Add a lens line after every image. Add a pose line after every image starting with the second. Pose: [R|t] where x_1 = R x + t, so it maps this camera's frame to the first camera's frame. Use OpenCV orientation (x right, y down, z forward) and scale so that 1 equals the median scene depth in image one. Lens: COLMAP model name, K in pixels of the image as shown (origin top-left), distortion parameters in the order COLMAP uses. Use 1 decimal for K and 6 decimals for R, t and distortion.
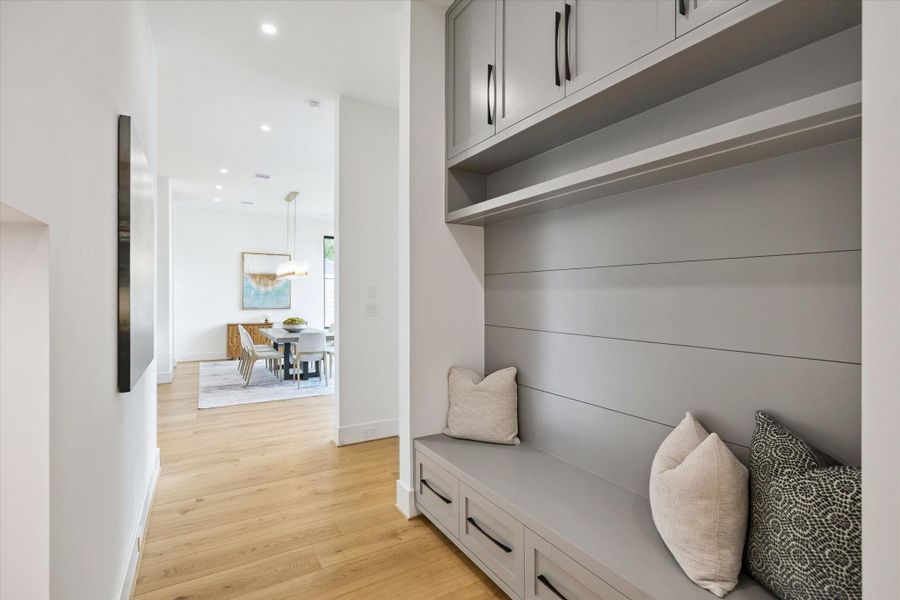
lens RADIAL K [[421.7, 0, 448.8], [0, 421.7, 299.0], [0, 0, 1]] dist [0.013955, 0.000073]
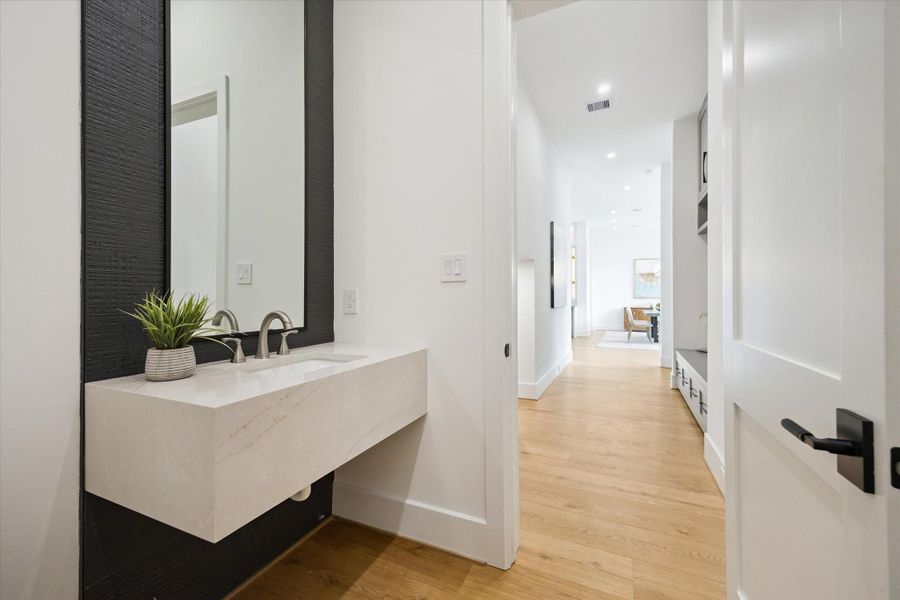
lens RADIAL K [[389.4, 0, 449.8], [0, 389.4, 302.7], [0, 0, 1]] dist [-0.000231, 0.000000]
pose [[0.556846, -0.000469, -0.830616, 0.375600], [0.000313, 1.000000, -0.000355, 0.054561], [0.830616, -0.000062, 0.556846, -0.385302]]
